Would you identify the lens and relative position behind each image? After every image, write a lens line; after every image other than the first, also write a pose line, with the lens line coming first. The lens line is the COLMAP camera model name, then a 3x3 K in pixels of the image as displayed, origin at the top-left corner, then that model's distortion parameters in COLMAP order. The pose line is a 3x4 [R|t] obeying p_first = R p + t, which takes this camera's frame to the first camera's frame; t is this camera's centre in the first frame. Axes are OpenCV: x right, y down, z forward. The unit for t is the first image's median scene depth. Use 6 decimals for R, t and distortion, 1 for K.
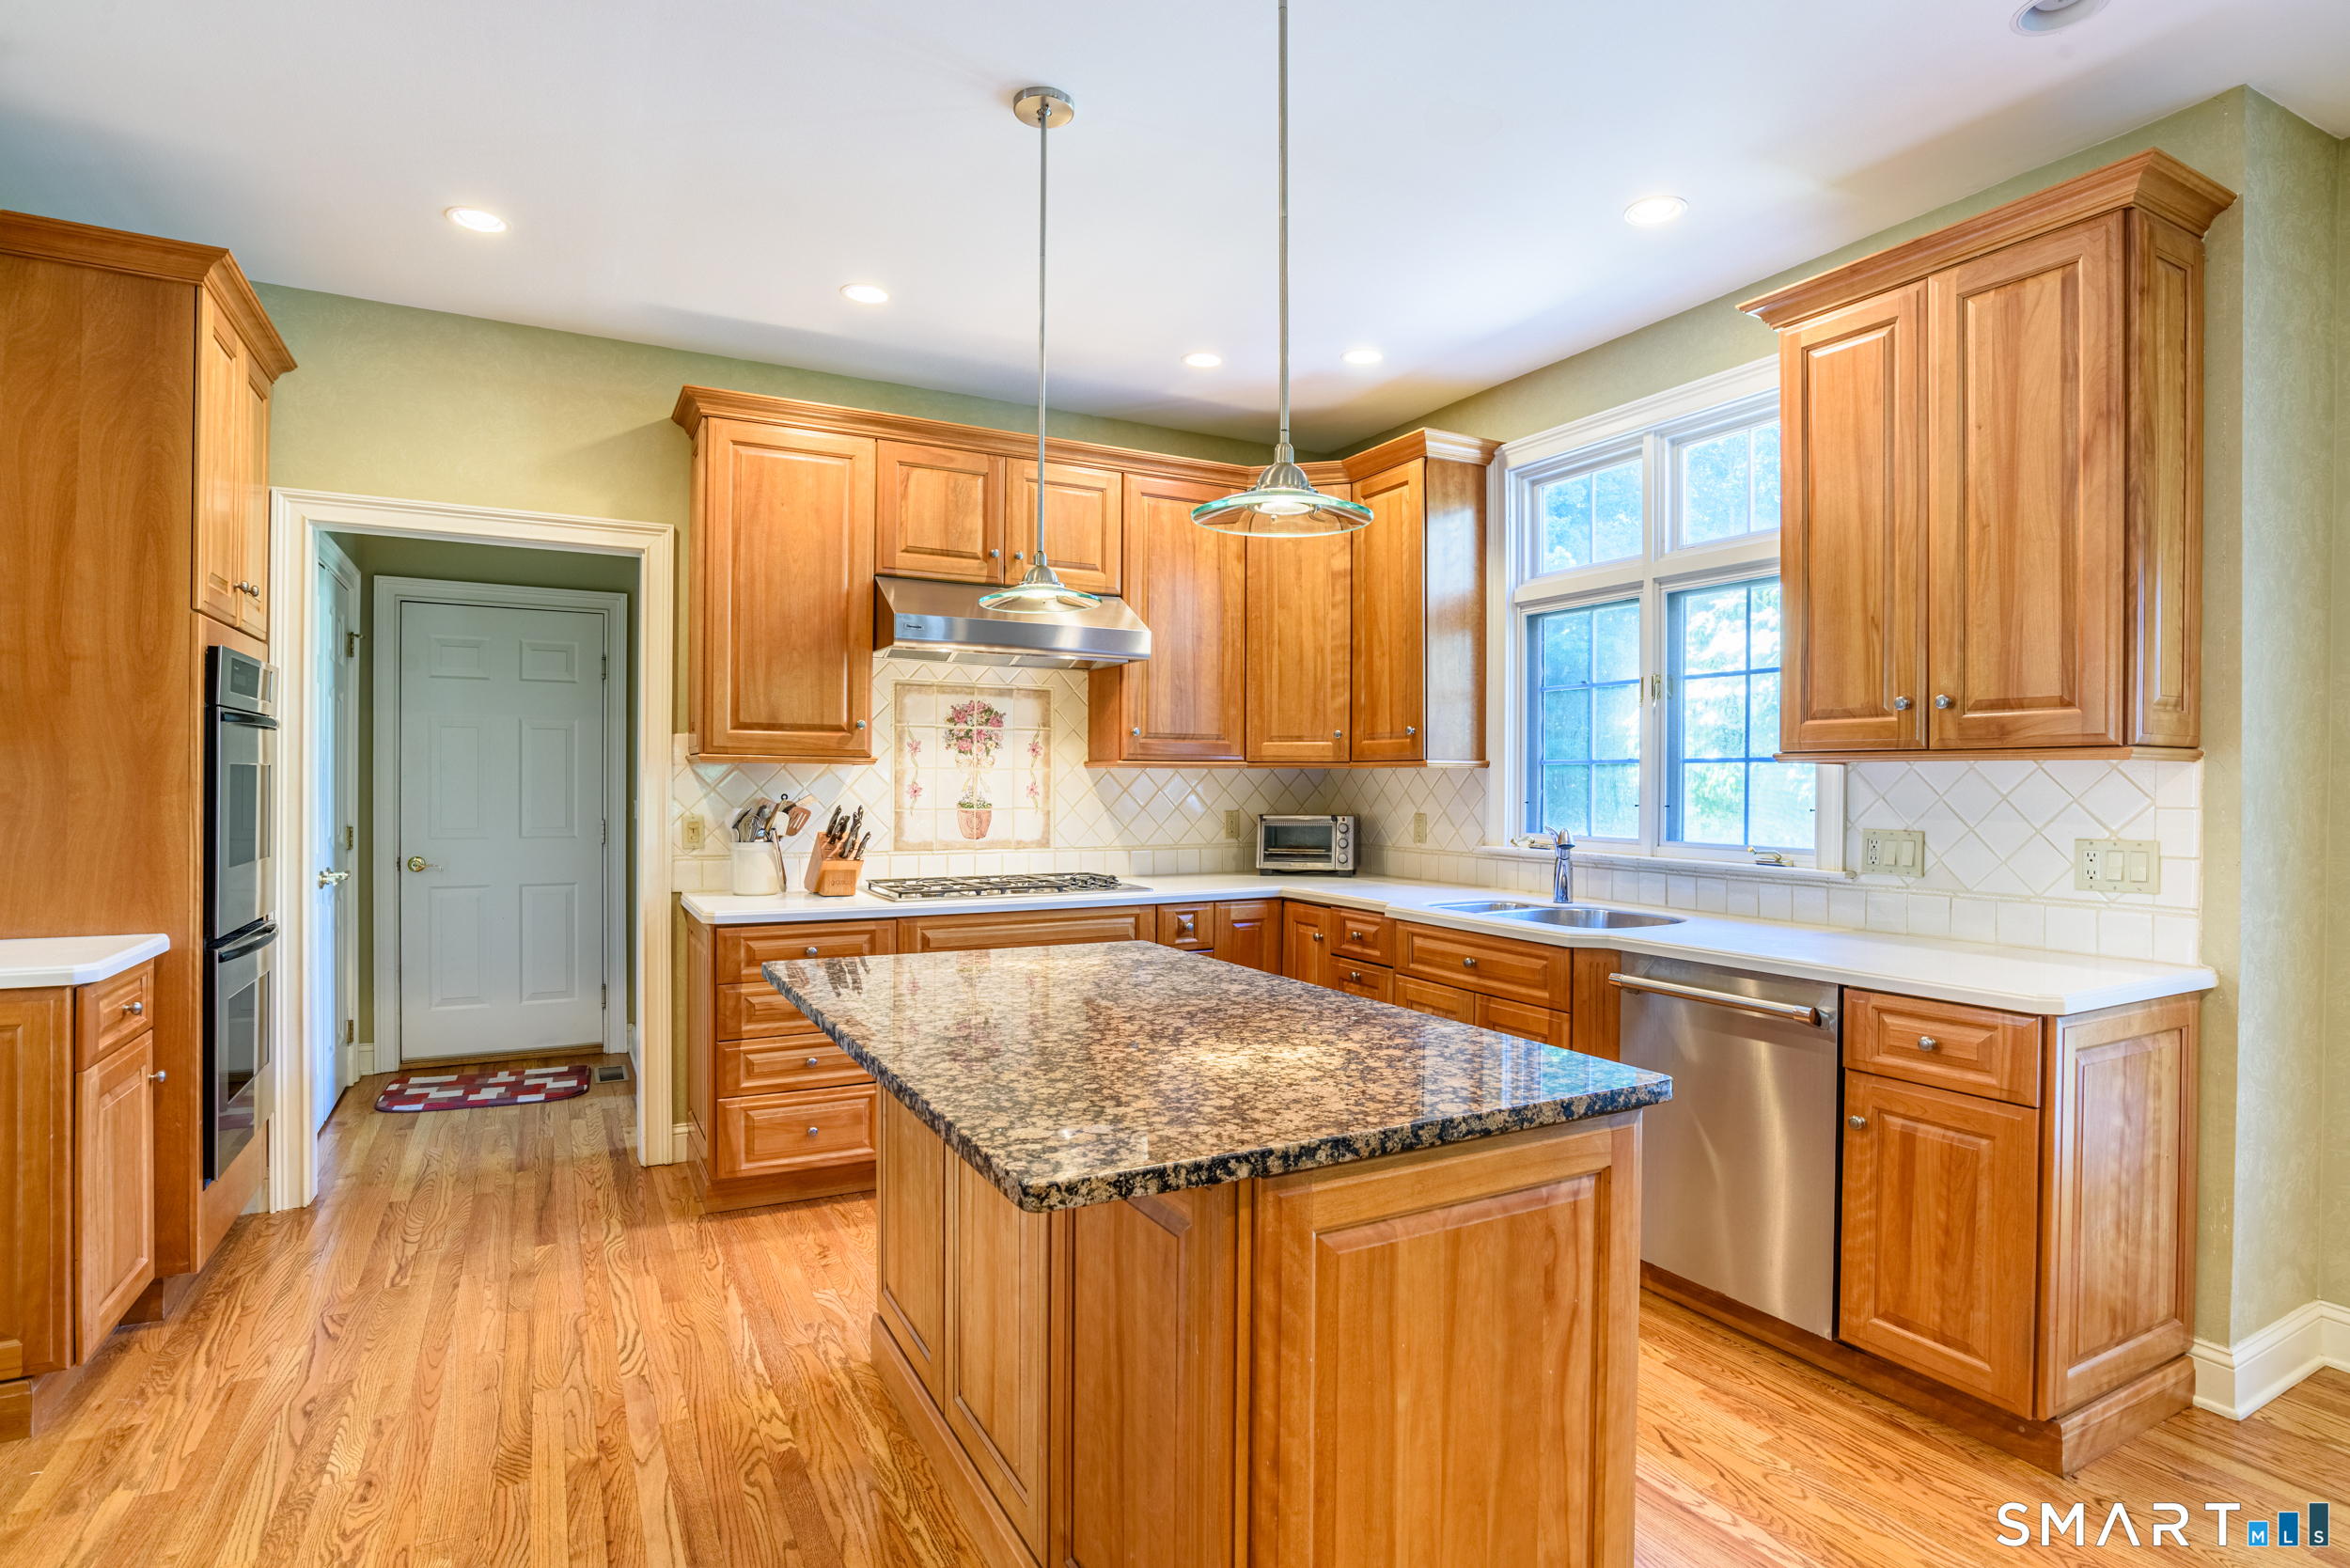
lens RADIAL K [[1202.1, 0, 1175.0], [0, 1202.1, 784.0], [0, 0, 1]] dist [-0.000430, 0.001718]
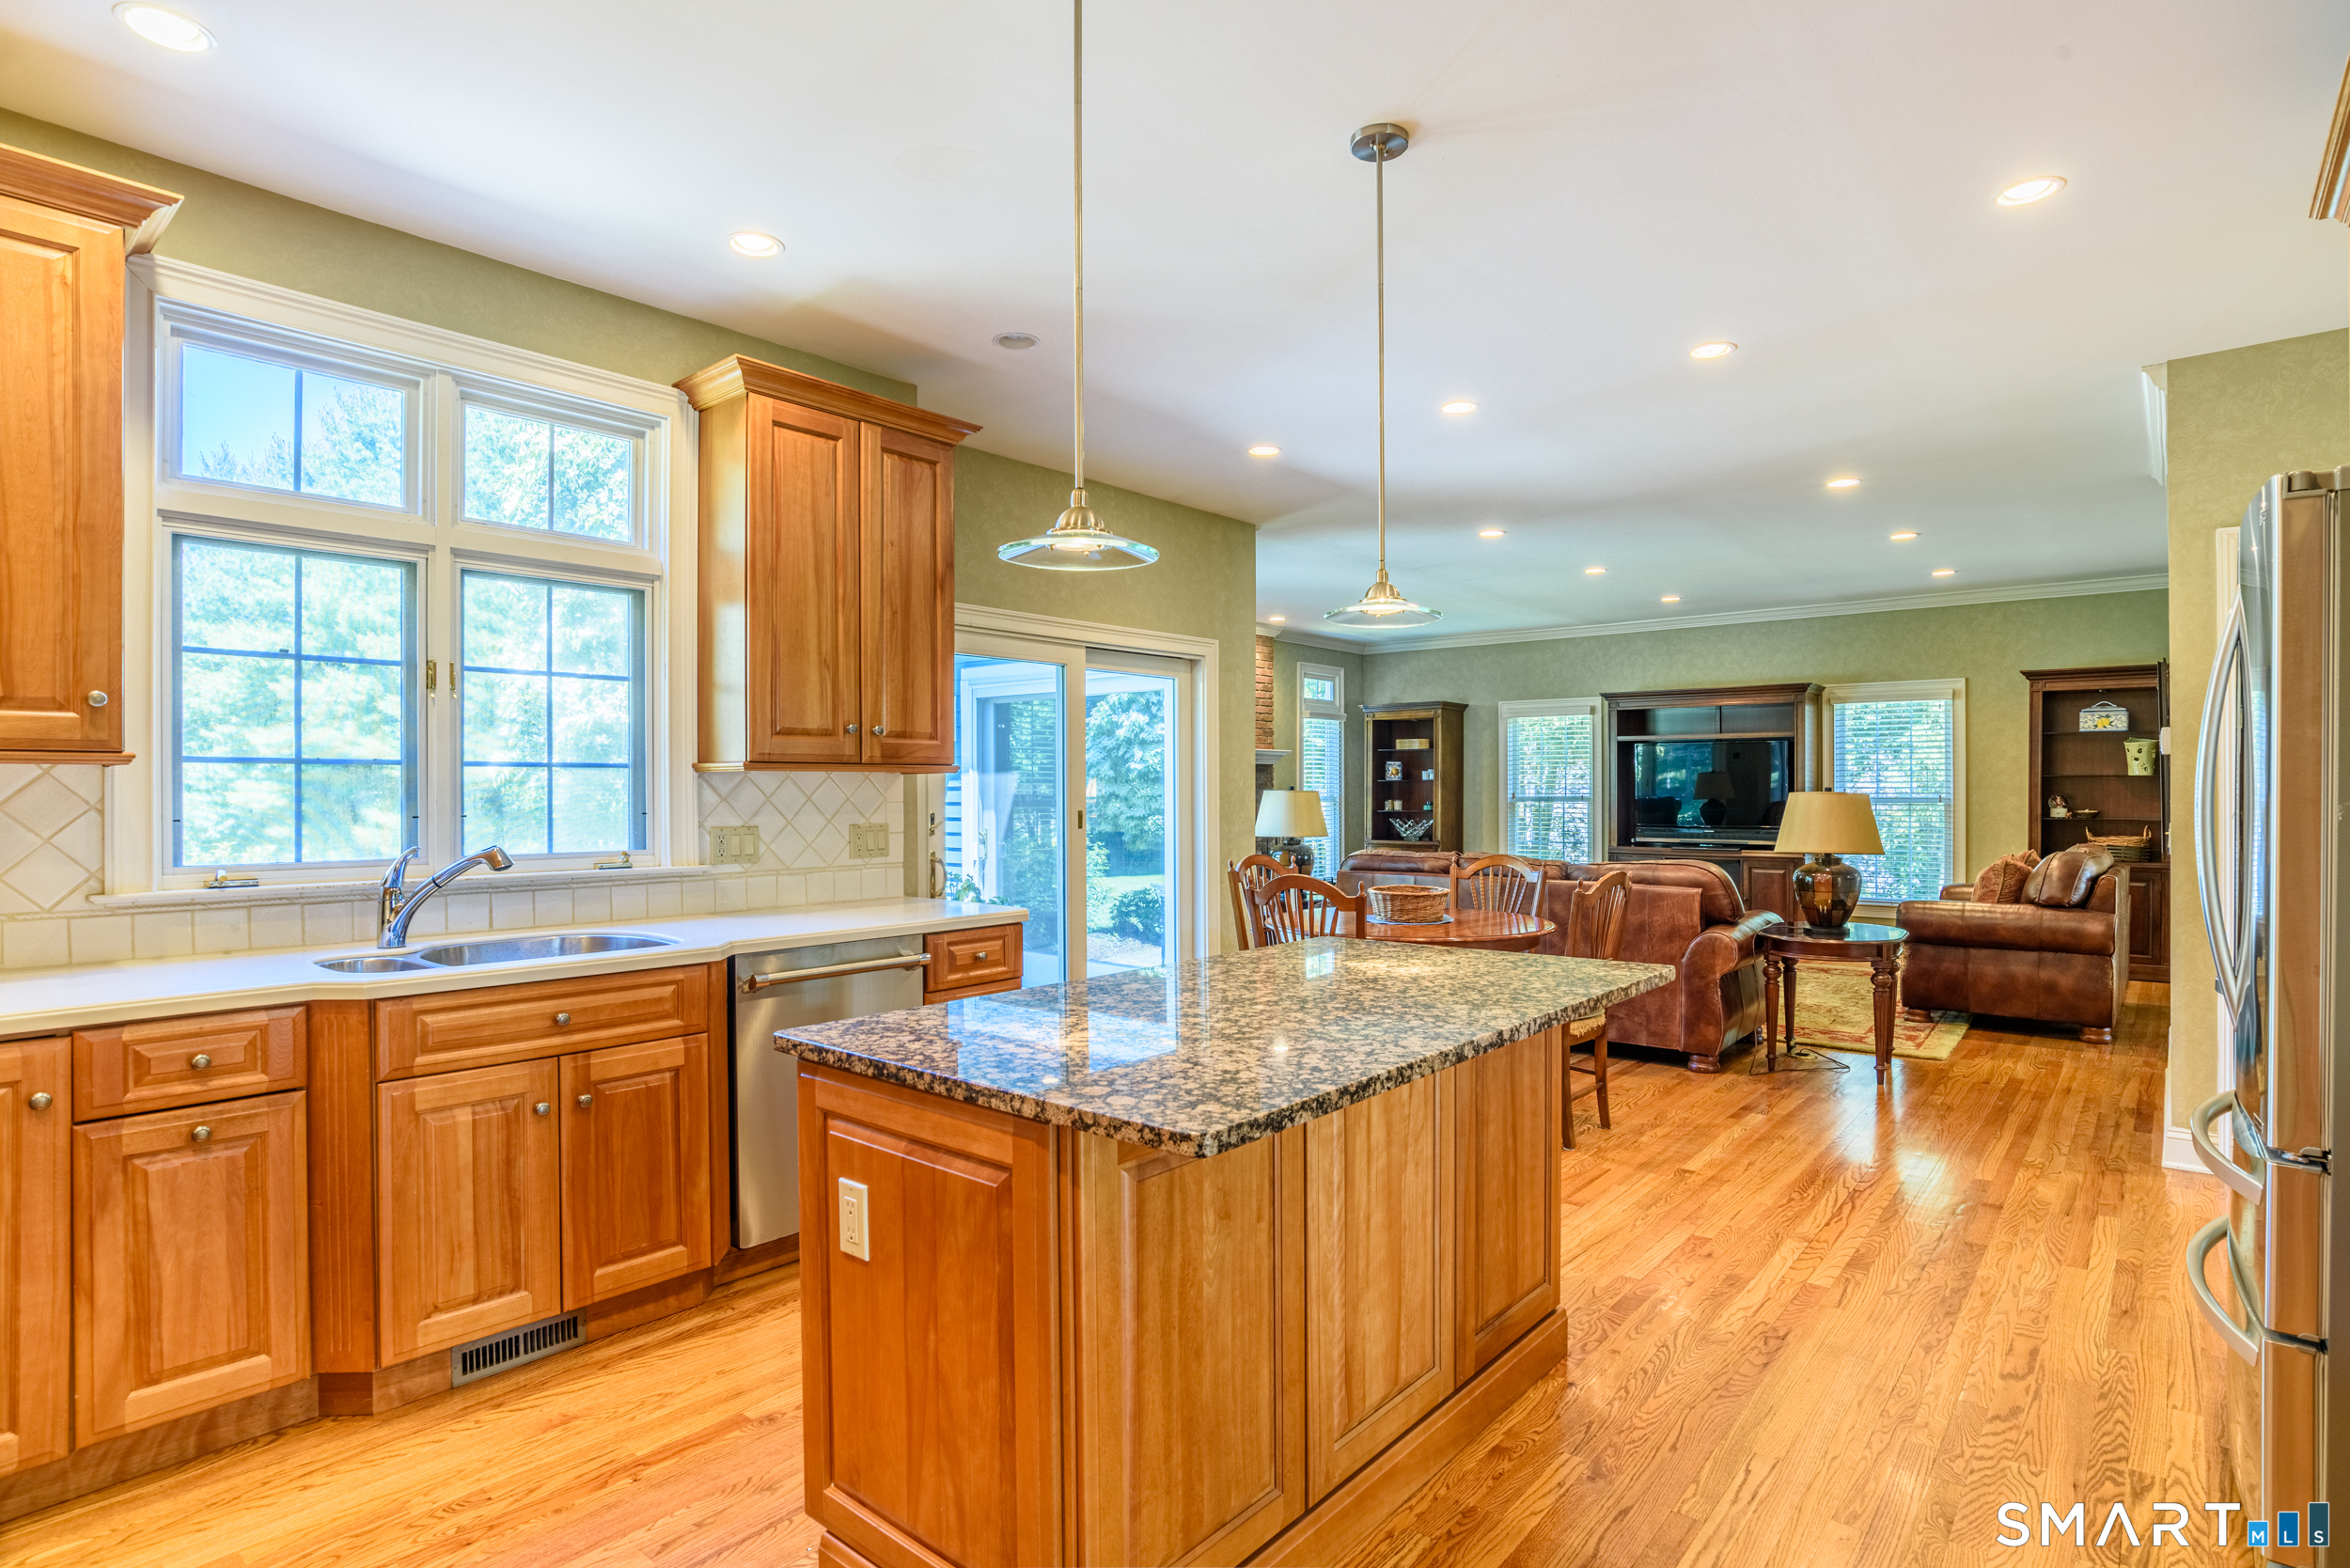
lens RADIAL K [[1203.9, 0, 1175.0], [0, 1203.9, 784.0], [0, 0, 1]] dist [-0.001086, -0.000434]
pose [[-0.342543, 0.000392, 0.939502, -0.749424], [0.004393, 0.999990, 0.001184, -0.004659], [-0.939492, 0.004533, -0.342542, 1.066641]]
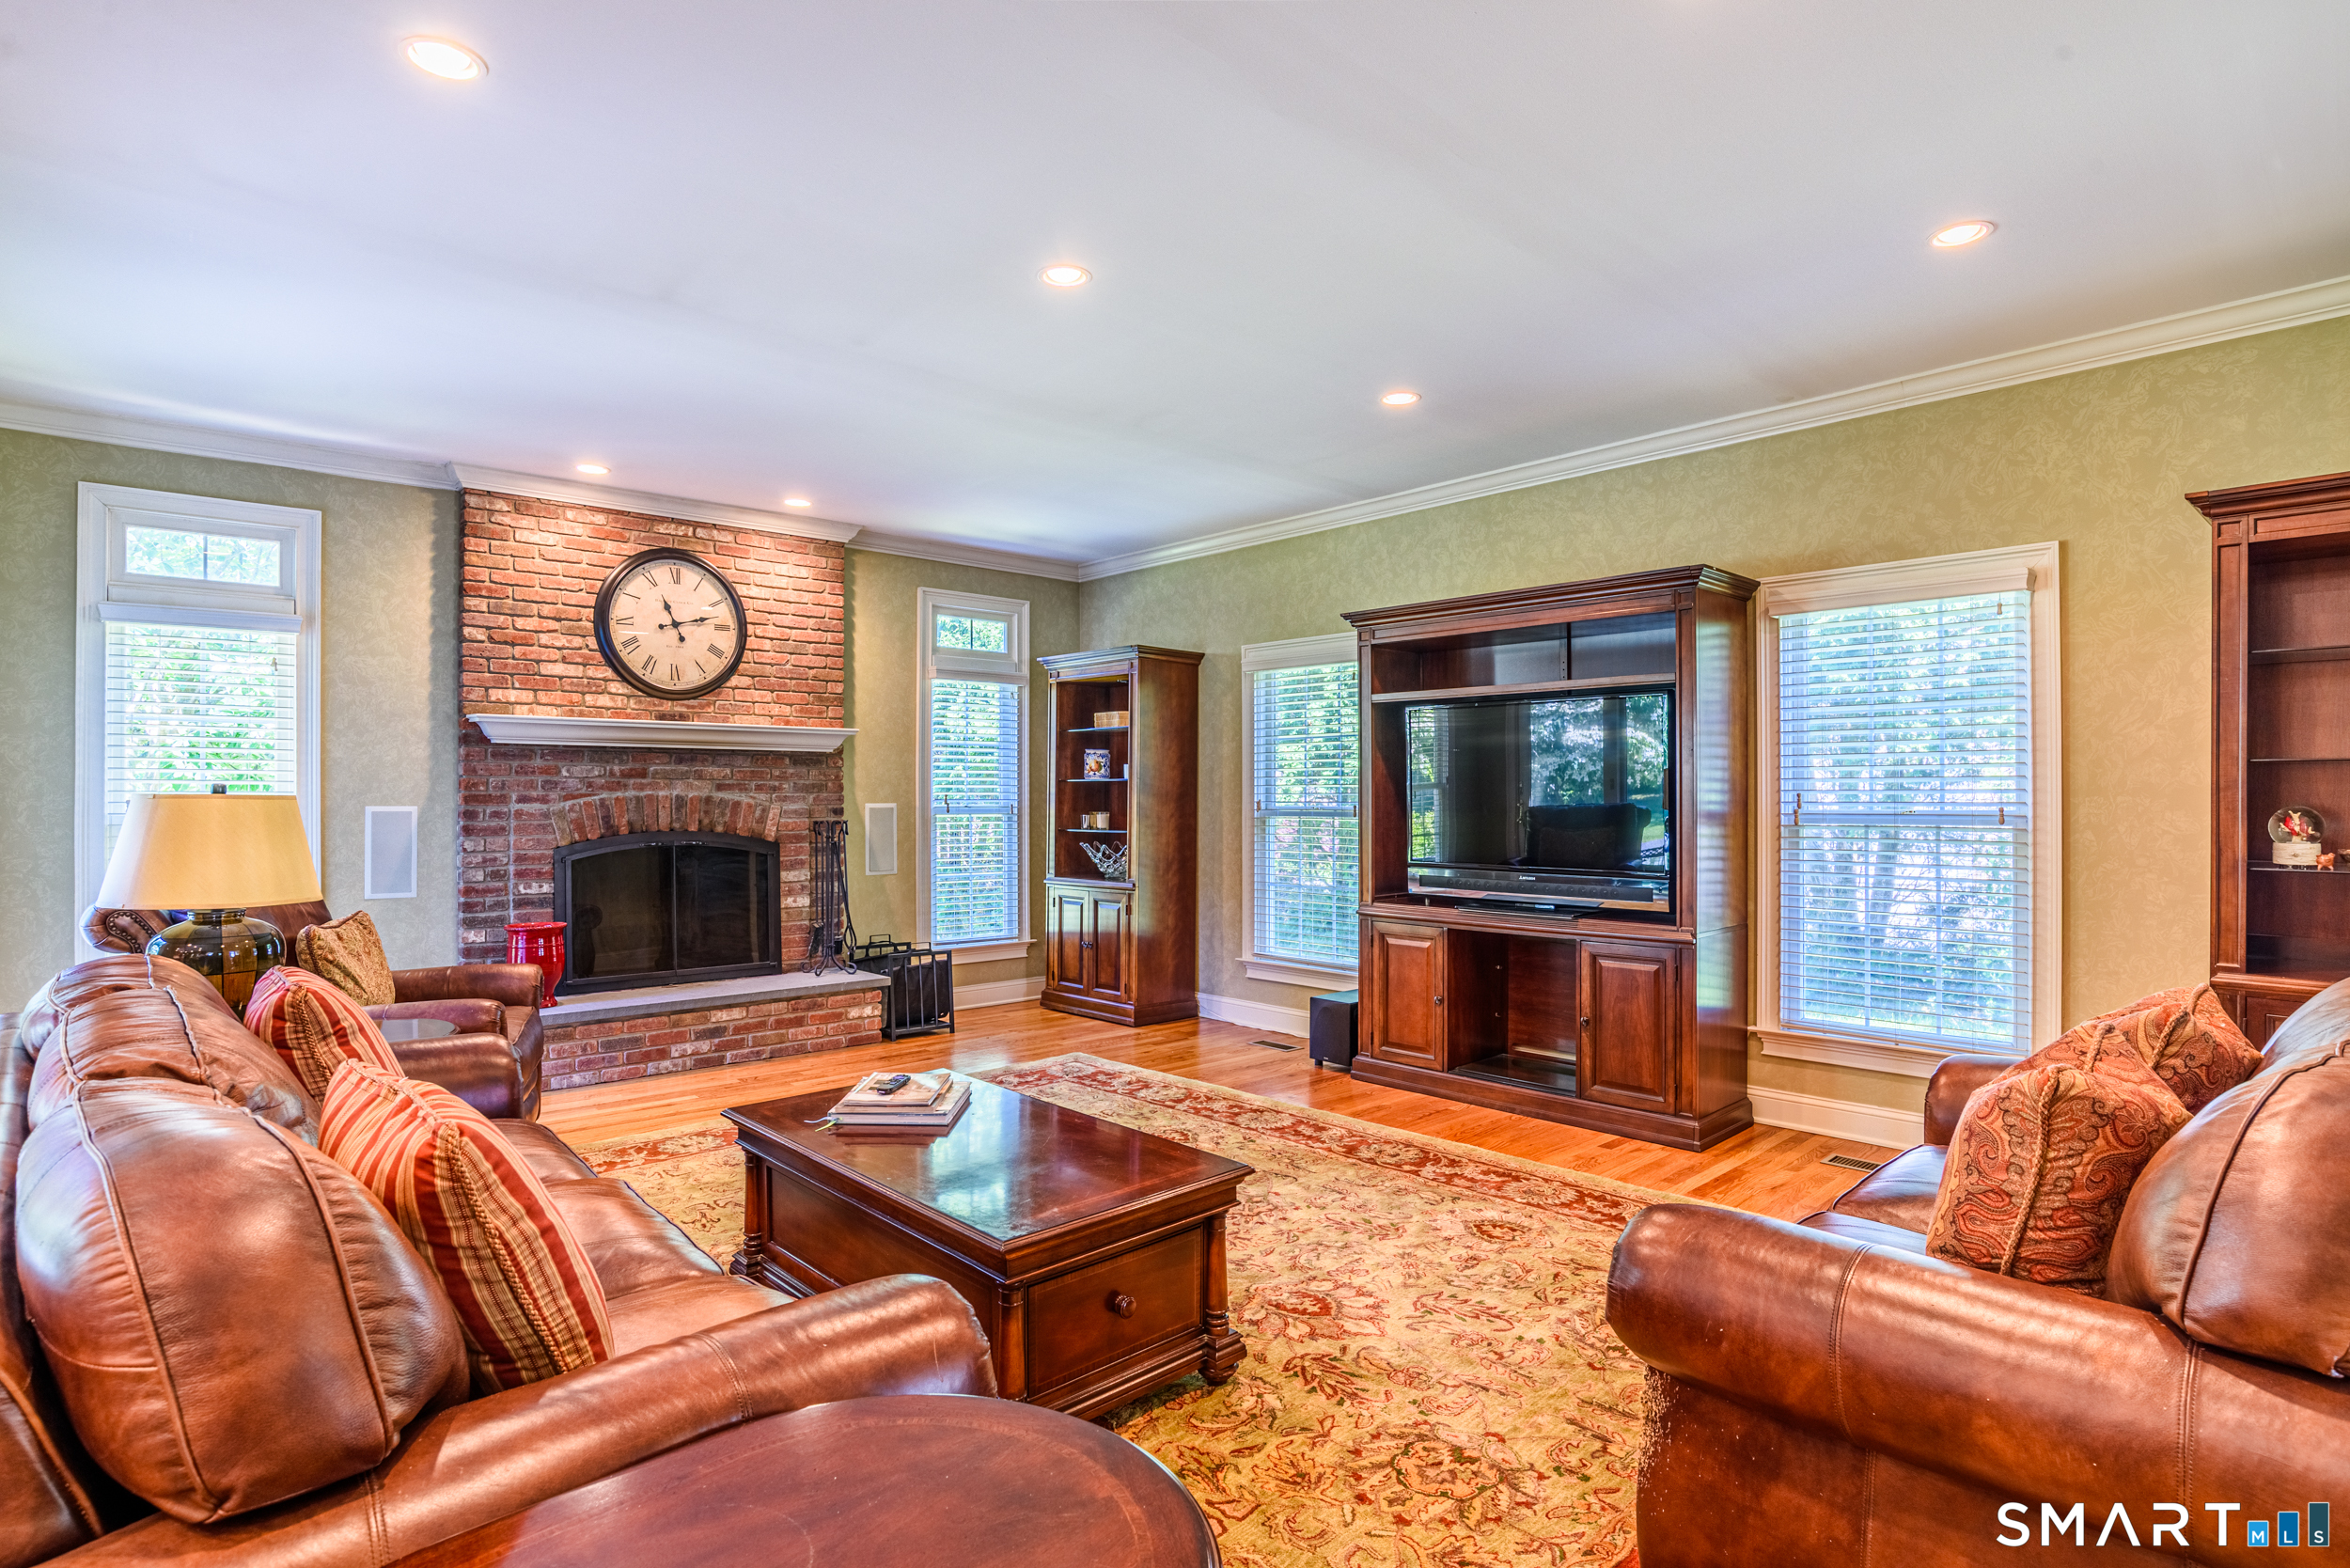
lens RADIAL K [[1202.1, 0, 1175.0], [0, 1202.1, 784.0], [0, 0, 1]] dist [-0.000430, 0.001718]
pose [[-0.228512, 0.006107, 0.973522, -0.611437], [0.005872, 0.999971, -0.004895, -0.002724], [-0.973523, 0.004598, -0.228541, 0.858559]]
